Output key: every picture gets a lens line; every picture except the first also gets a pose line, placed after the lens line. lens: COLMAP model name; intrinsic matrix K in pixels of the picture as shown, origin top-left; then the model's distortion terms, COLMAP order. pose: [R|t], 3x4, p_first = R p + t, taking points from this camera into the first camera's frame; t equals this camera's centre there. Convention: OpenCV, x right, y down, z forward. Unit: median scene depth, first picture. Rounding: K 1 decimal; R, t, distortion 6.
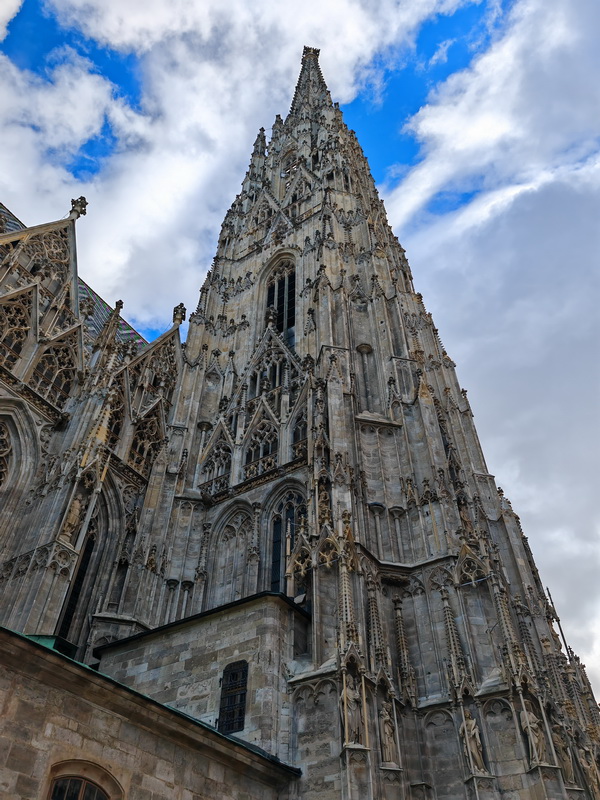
lens RADIAL K [[614.1, 0, 299.3], [0, 614.1, 395.9], [0, 0, 1]] dist [0.022595, -0.001133]
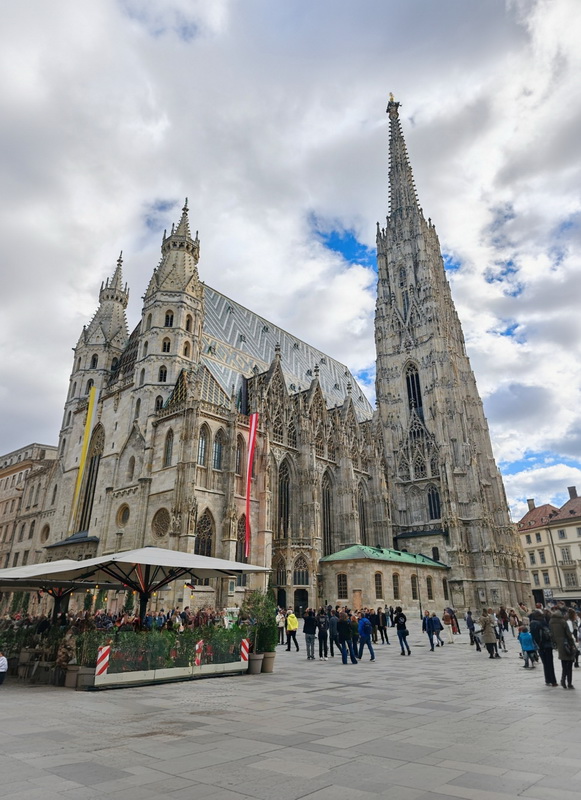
lens RADIAL K [[499.1, 0, 295.0], [0, 499.1, 403.3], [0, 0, 1]] dist [0.025308, -0.000735]
pose [[0.992302, -0.060692, -0.107949, -0.413913], [0.099973, 0.907027, 0.409032, -1.381395], [0.073087, -0.416675, 0.906113, -1.310270]]
